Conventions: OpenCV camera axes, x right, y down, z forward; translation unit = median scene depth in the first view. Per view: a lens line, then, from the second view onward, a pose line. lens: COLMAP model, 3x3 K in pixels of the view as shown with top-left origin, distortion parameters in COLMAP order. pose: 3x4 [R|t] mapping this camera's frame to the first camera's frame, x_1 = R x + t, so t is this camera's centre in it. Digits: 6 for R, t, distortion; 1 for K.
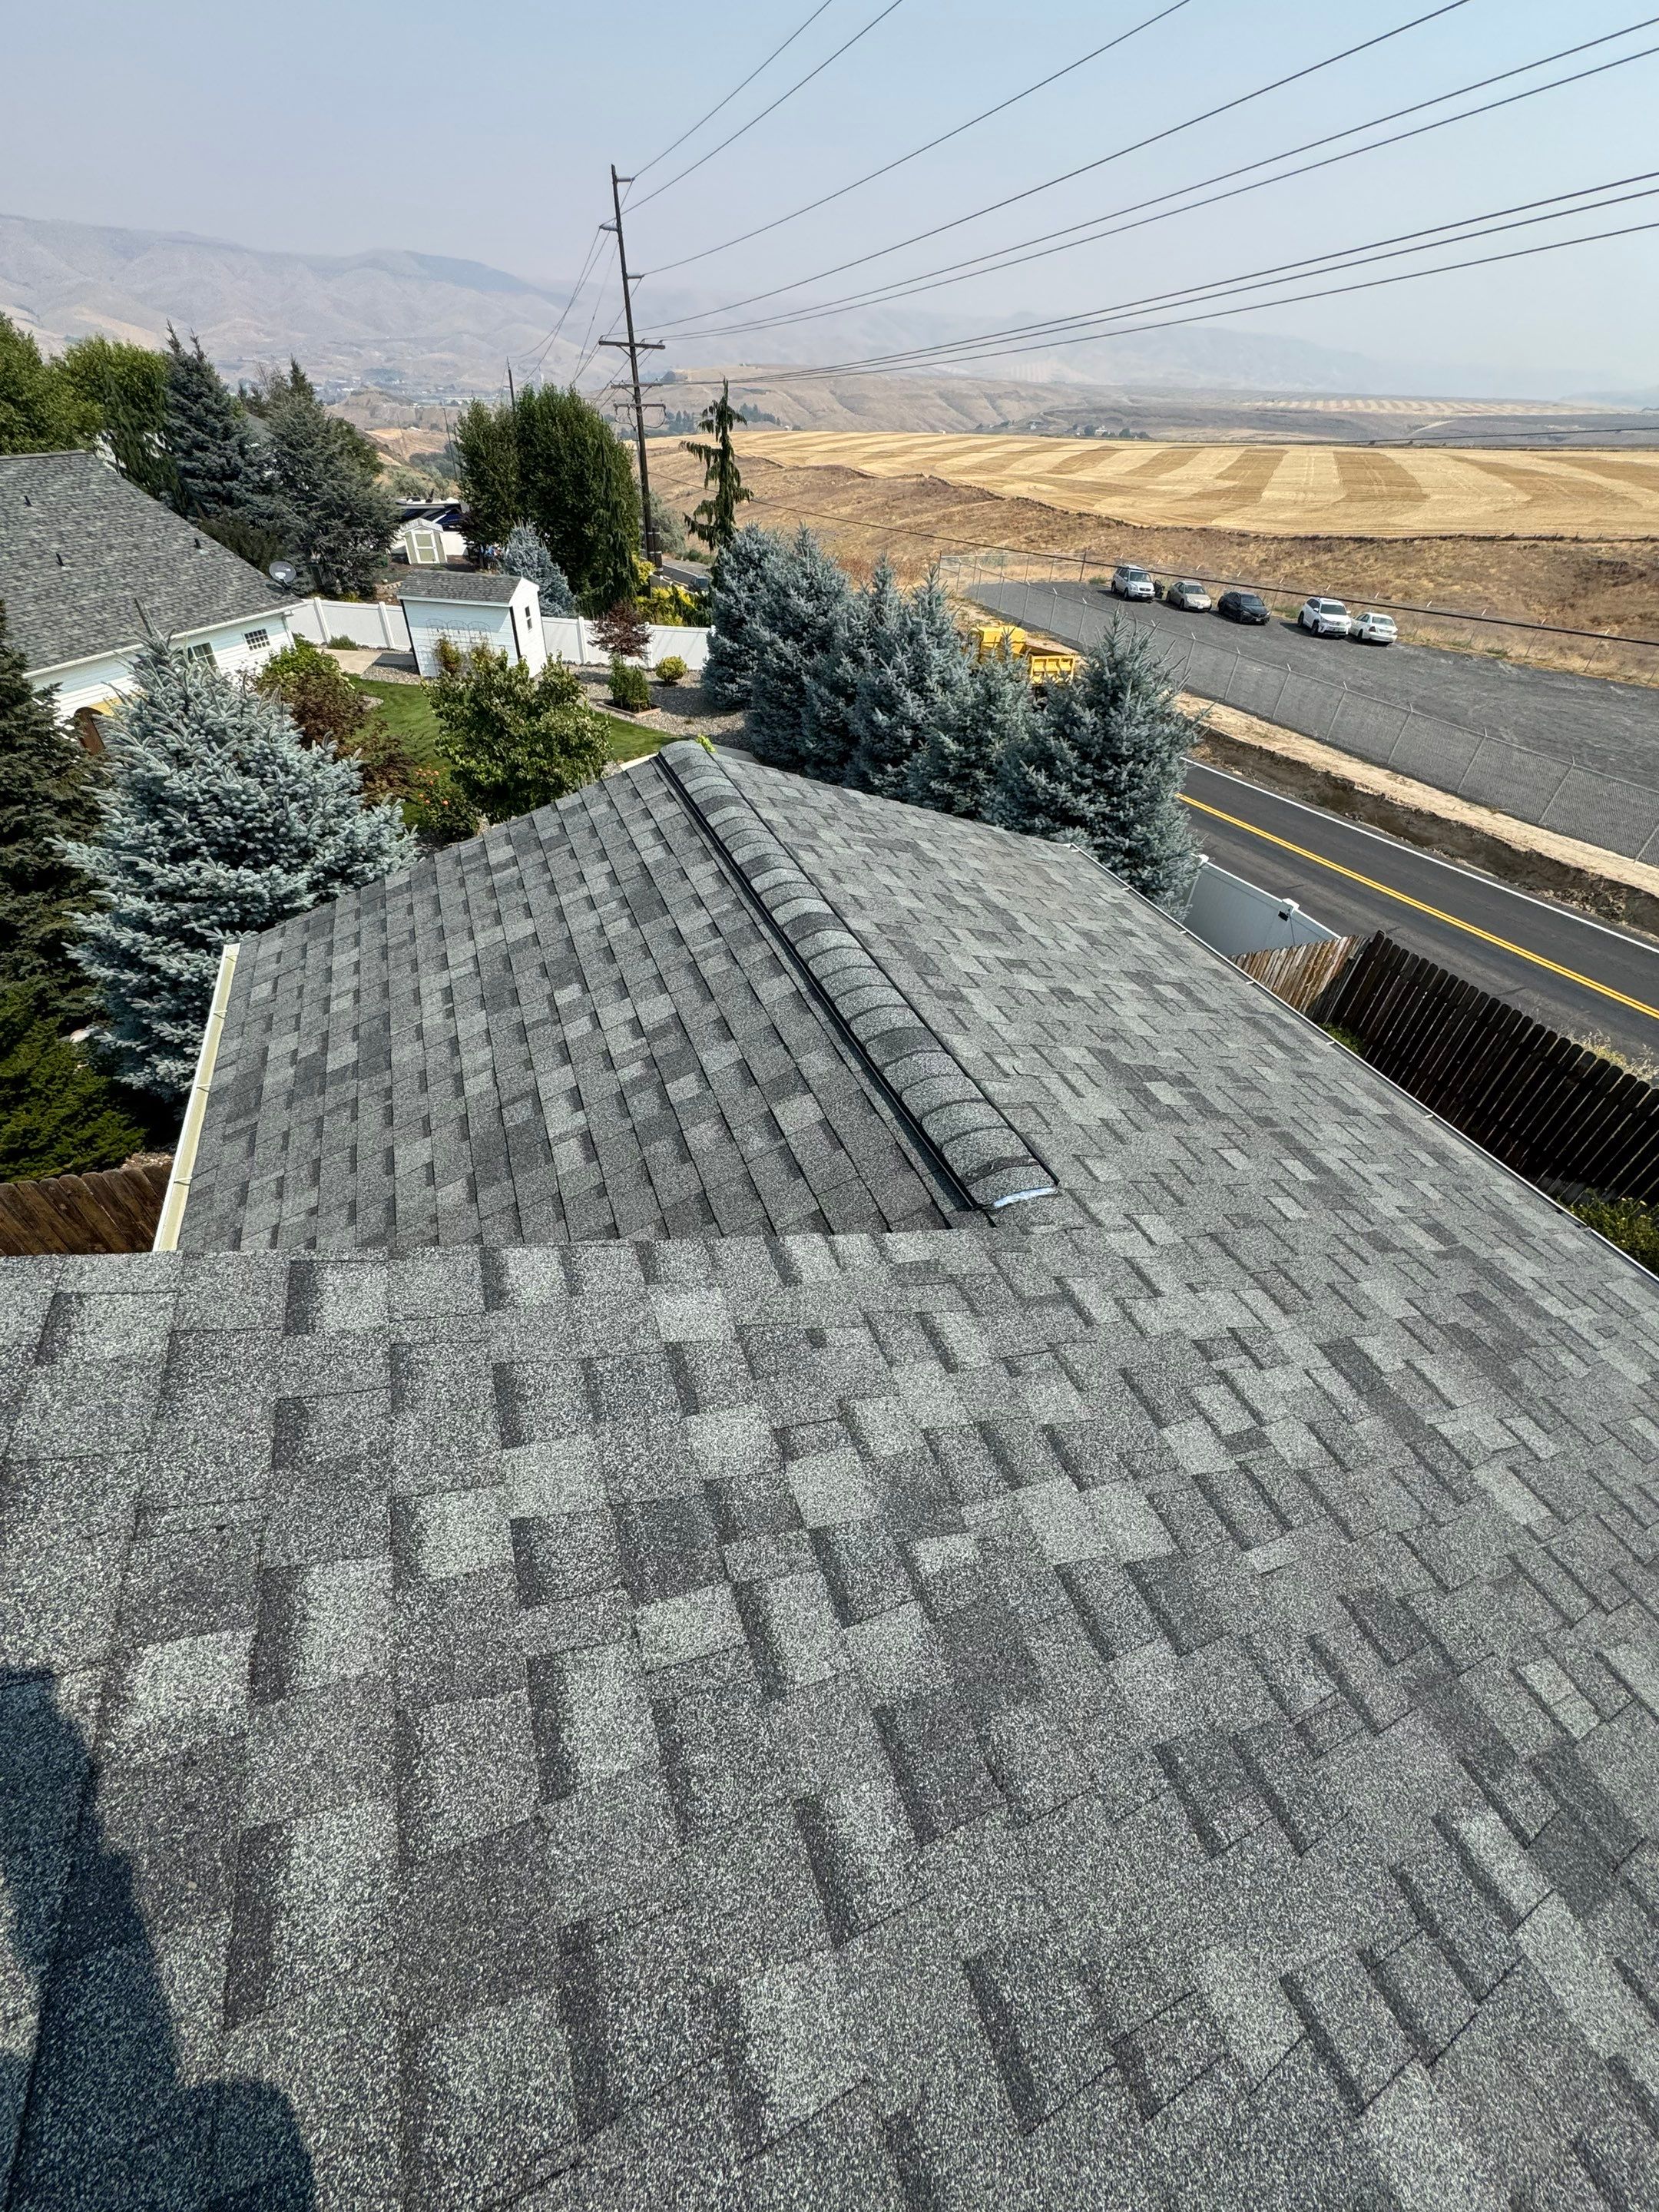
lens RADIAL K [[864.7, 0, 822.7], [0, 864.7, 1105.4], [0, 0, 1]] dist [-0.008273, 0.001420]
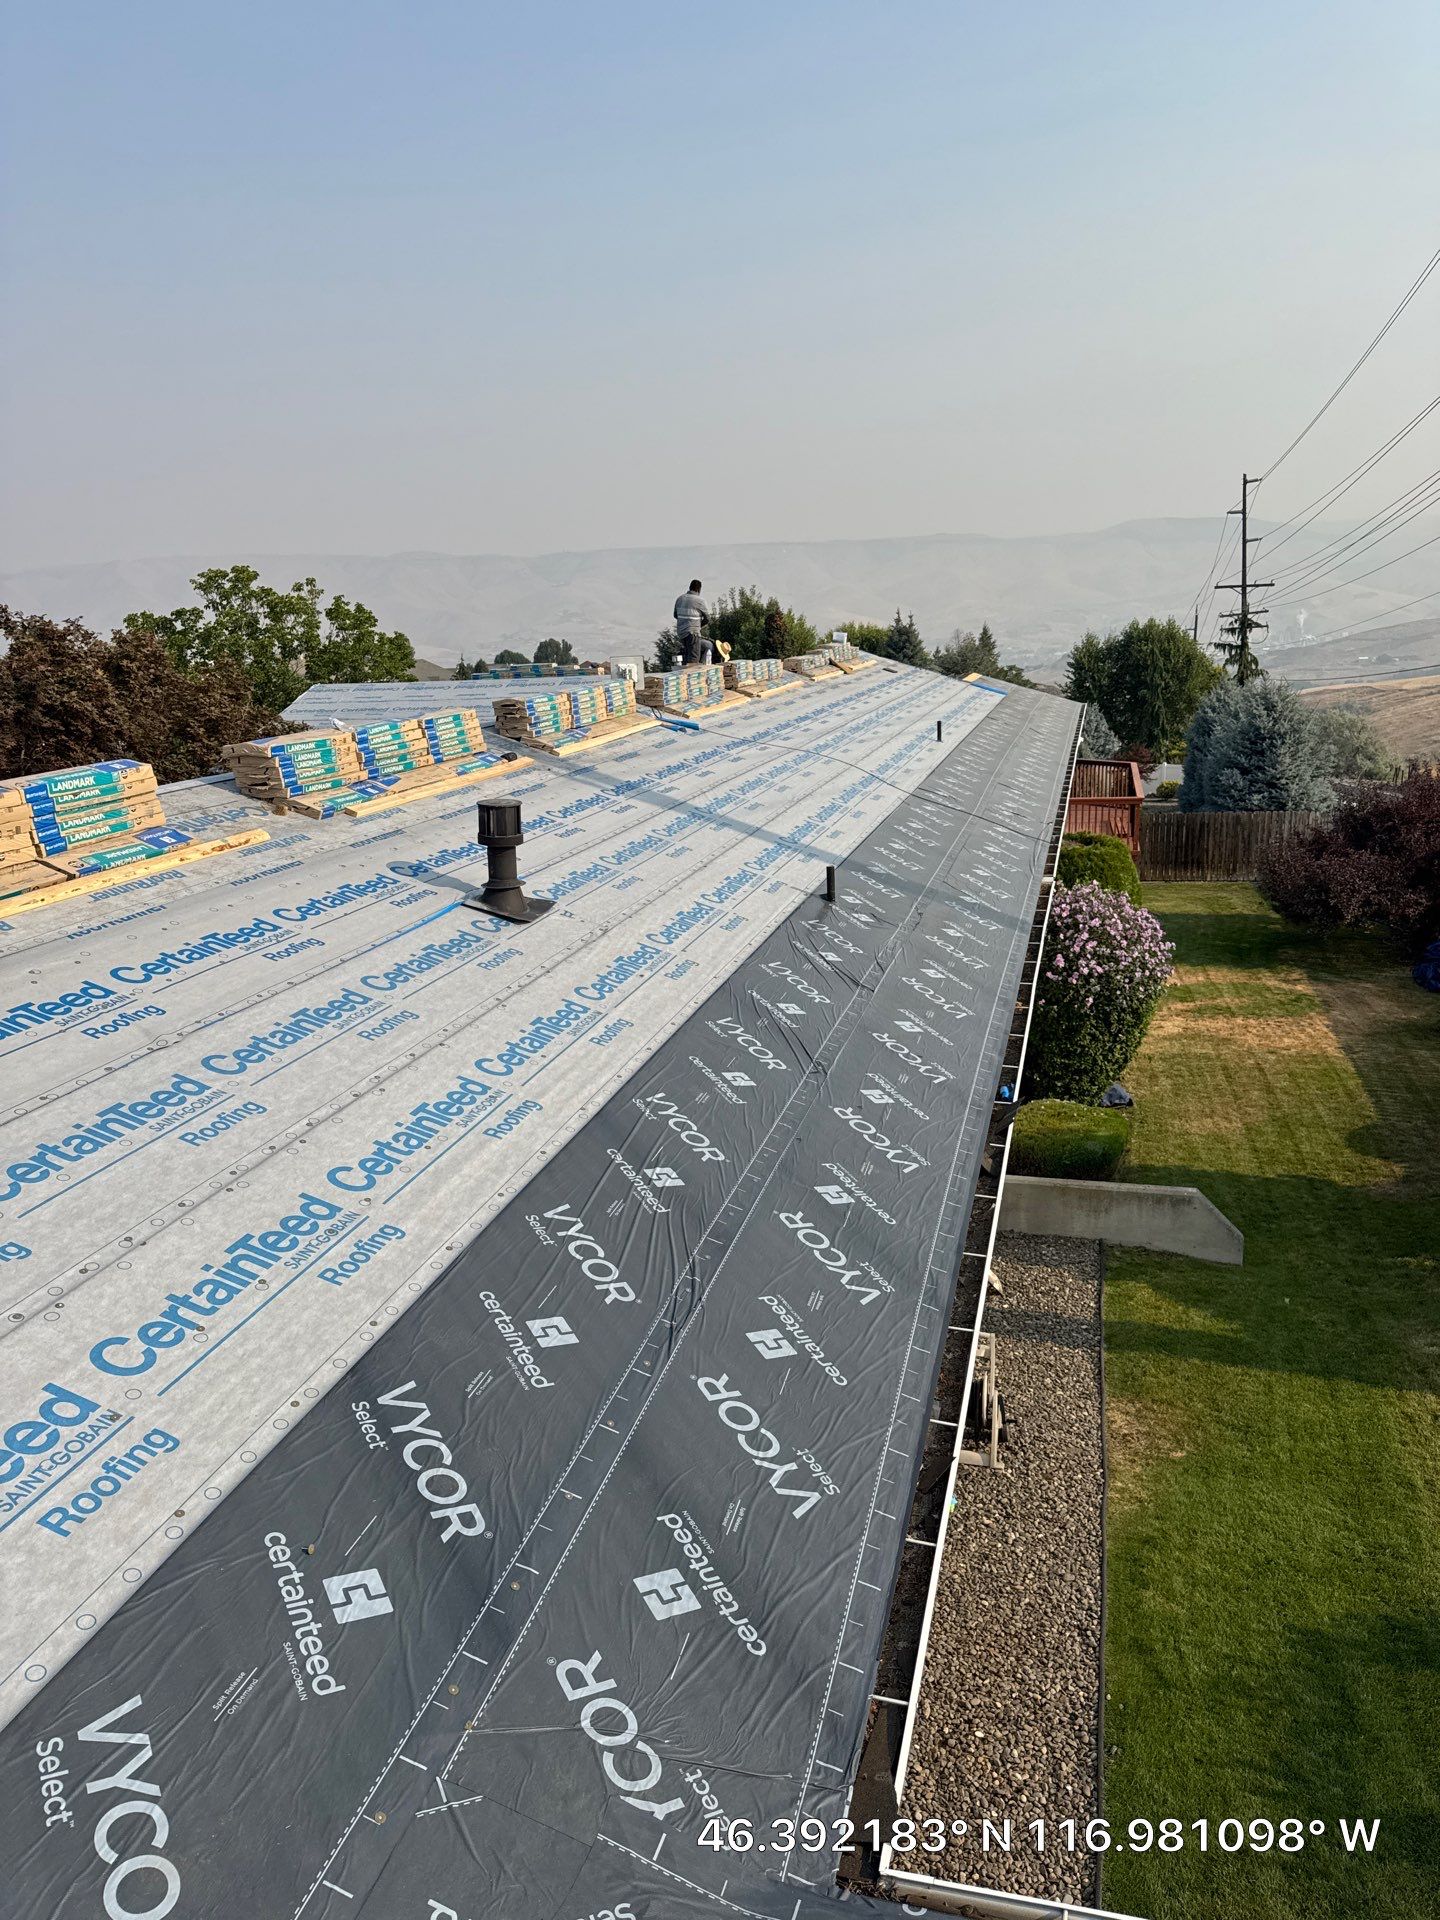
lens RADIAL K [[1336.1, 0, 696.7], [0, 1336.1, 993.3], [0, 0, 1]] dist [0.034776, -0.036749]
pose [[0.786350, 0.078643, -0.612755, 0.276316], [-0.333579, 0.888892, -0.313999, 0.331475], [0.519979, 0.451315, 0.725215, -0.356934]]
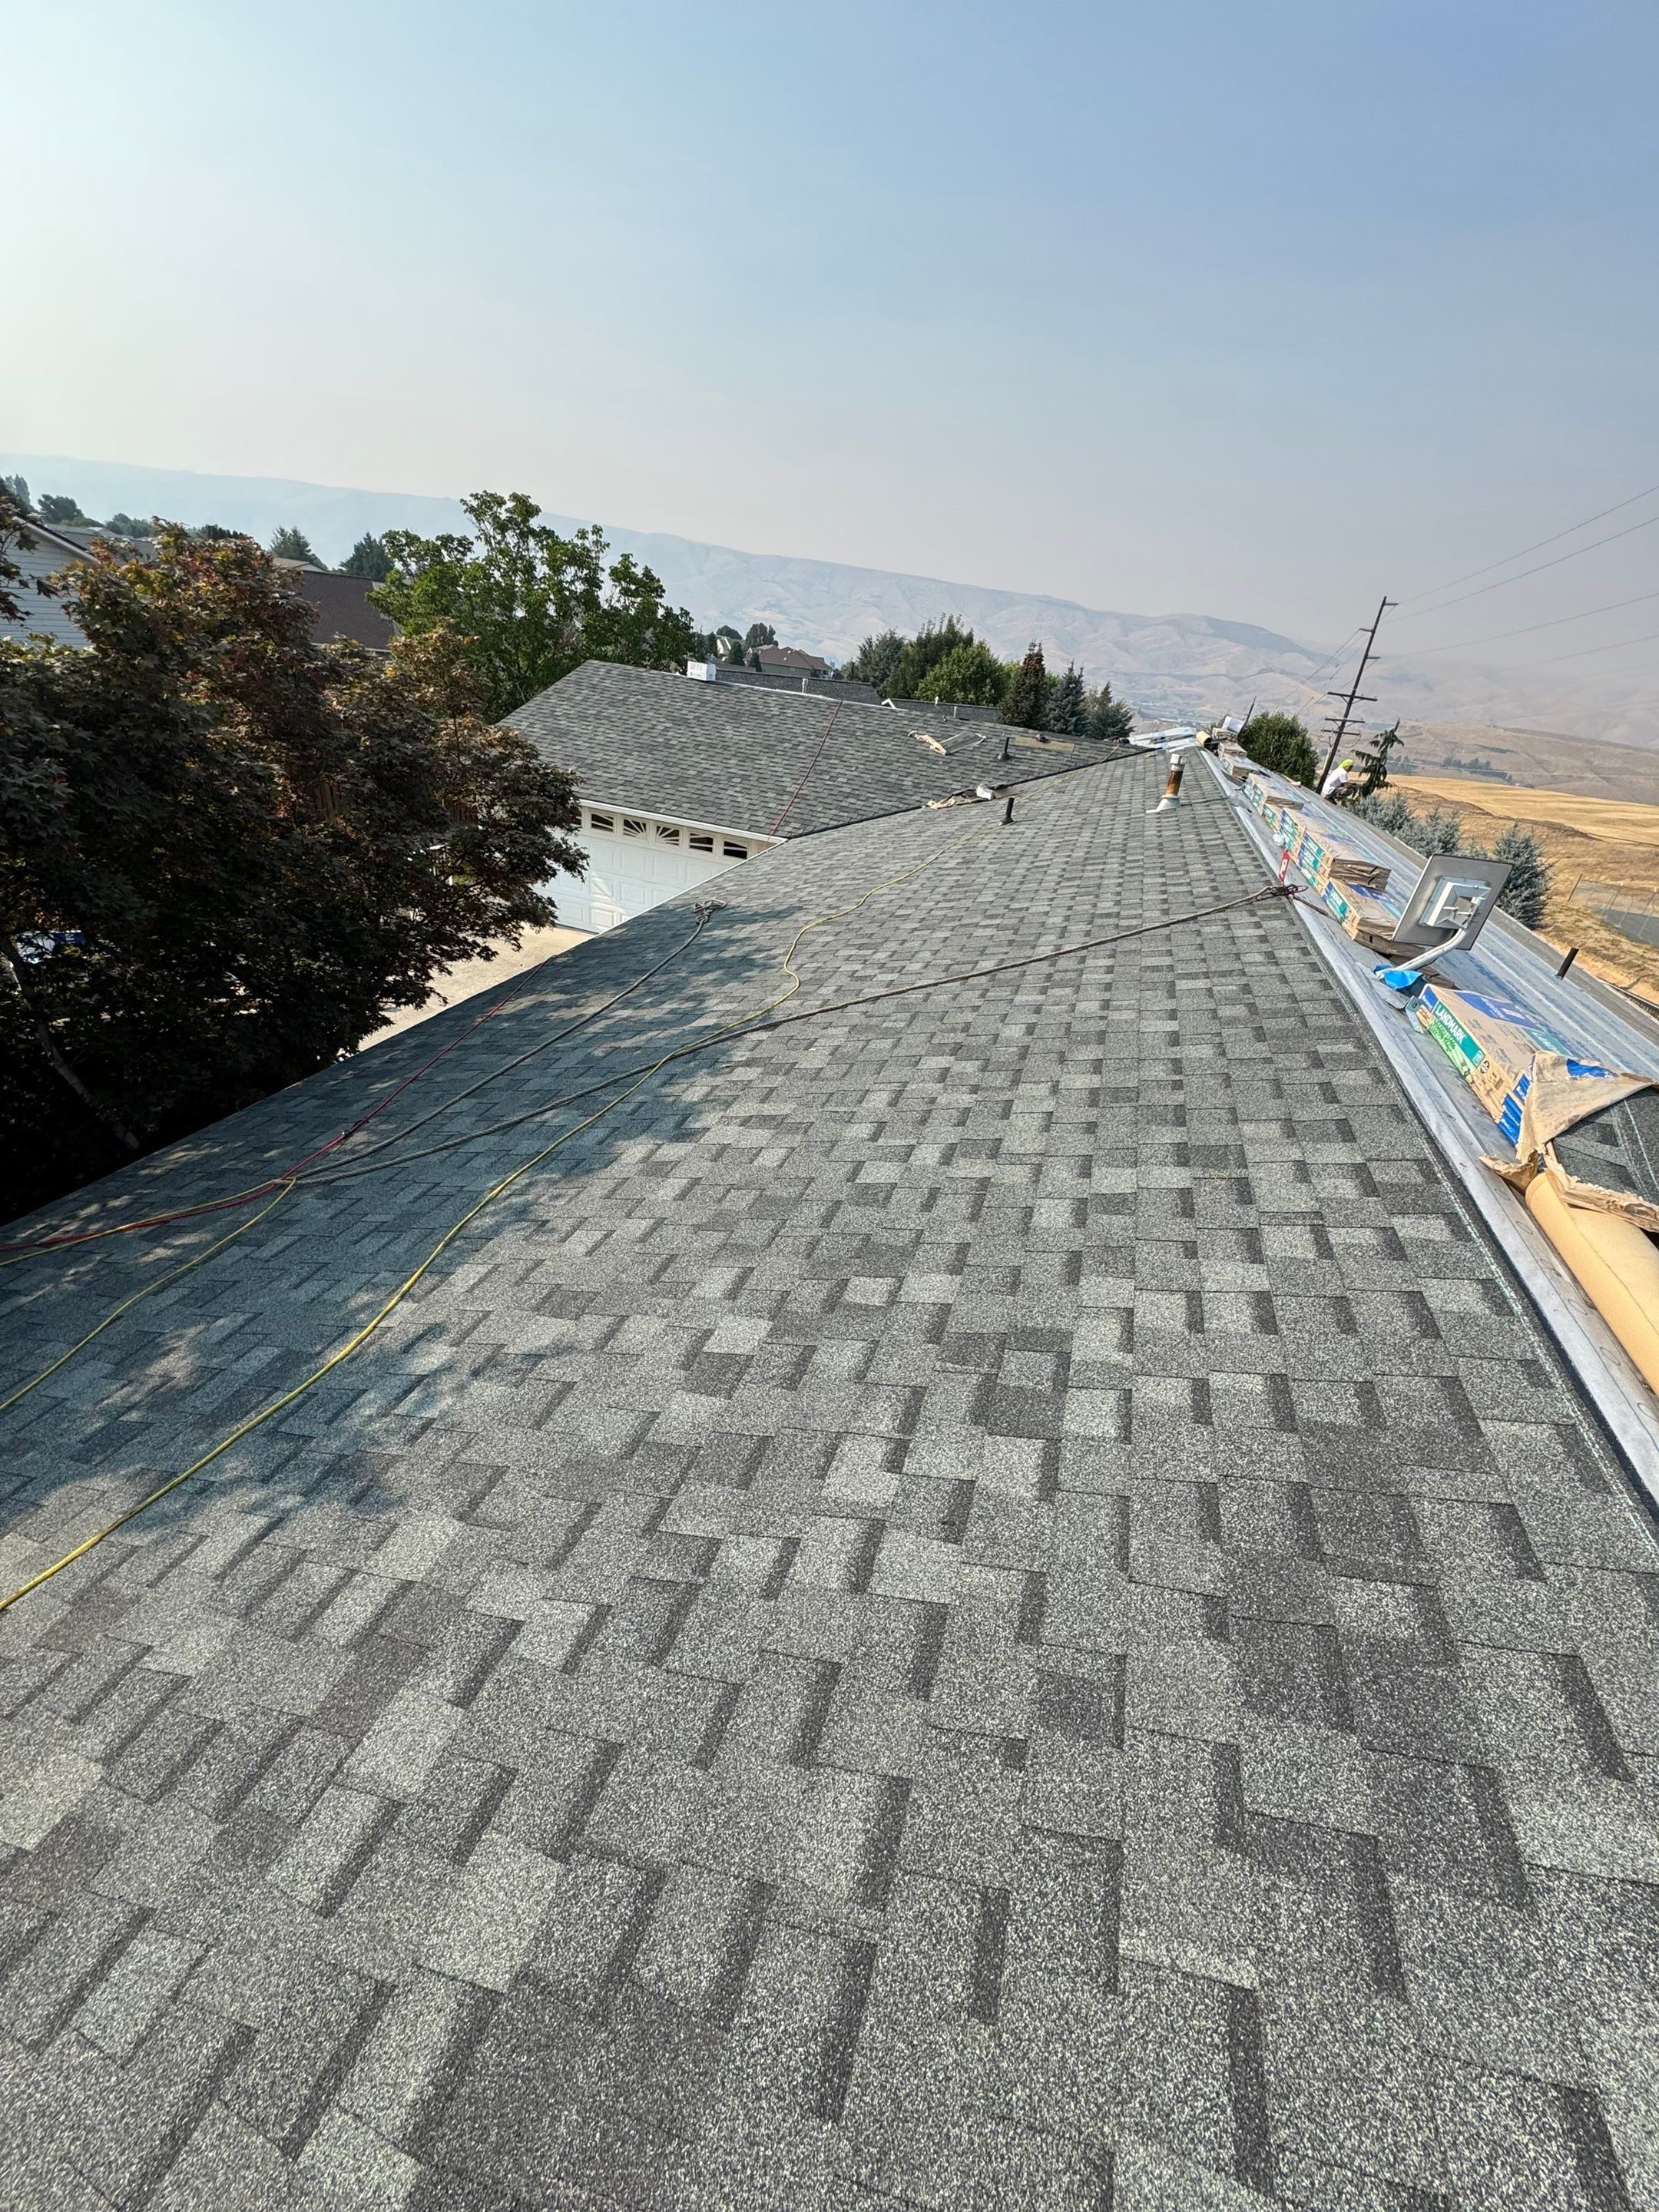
lens RADIAL K [[864.7, 0, 827.6], [0, 864.7, 1120.4], [0, 0, 1]] dist [-0.008273, 0.001420]
pose [[0.770041, 0.355946, -0.529470, 0.088399], [-0.476872, 0.872431, -0.107037, 0.232318], [0.423827, 0.334913, 0.841549, -0.262470]]
